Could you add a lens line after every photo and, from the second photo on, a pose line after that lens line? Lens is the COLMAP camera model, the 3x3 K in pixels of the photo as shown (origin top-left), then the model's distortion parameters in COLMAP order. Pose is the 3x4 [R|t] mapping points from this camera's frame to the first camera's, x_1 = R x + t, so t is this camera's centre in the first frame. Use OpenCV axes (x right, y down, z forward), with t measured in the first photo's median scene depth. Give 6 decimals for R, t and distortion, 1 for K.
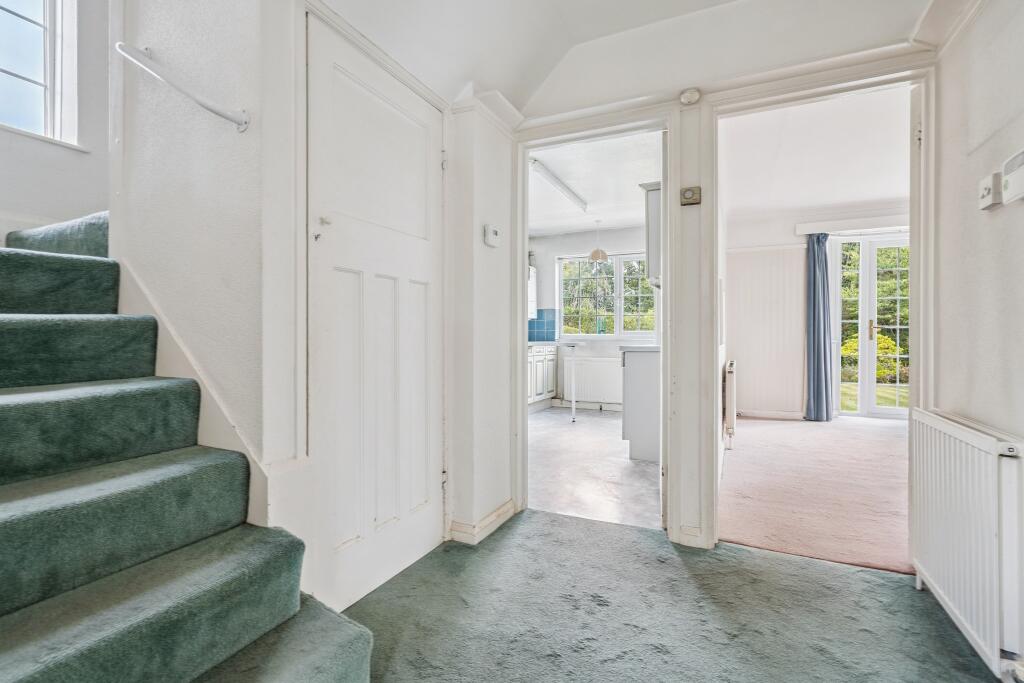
lens RADIAL K [[481.4, 0, 516.7], [0, 481.4, 339.1], [0, 0, 1]] dist [0.006147, -0.000594]
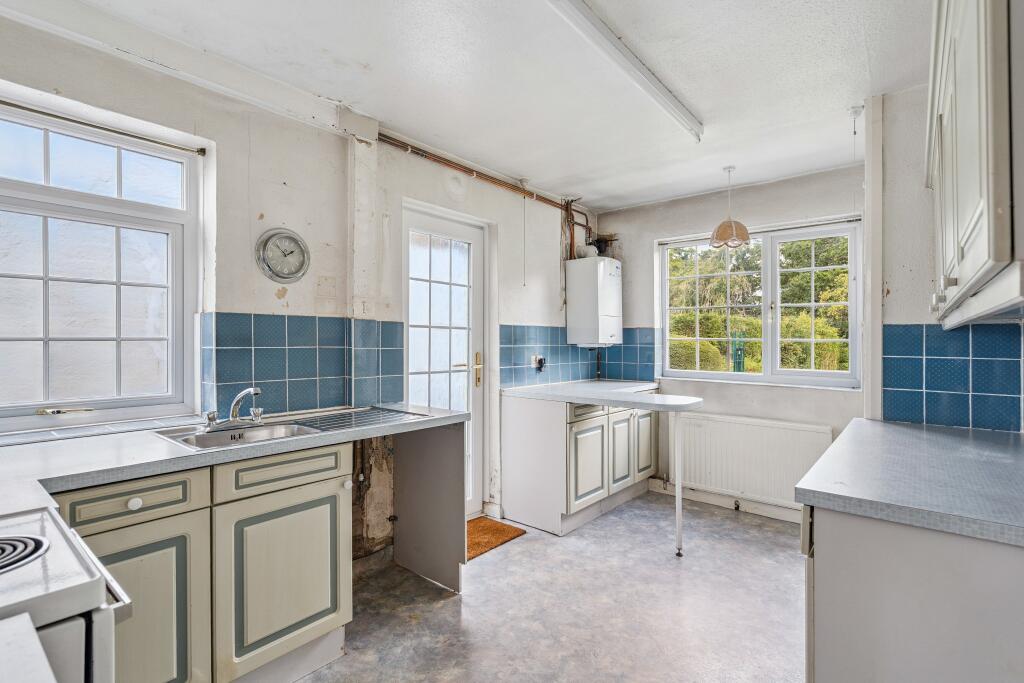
lens RADIAL K [[481.4, 0, 513.5], [0, 481.4, 333.1], [0, 0, 1]] dist [0.006147, -0.000594]
pose [[0.965031, -0.003535, -0.262110, 0.068825], [-0.000991, 0.999853, -0.017135, -0.045553], [0.262132, 0.016795, 0.964886, 0.378473]]
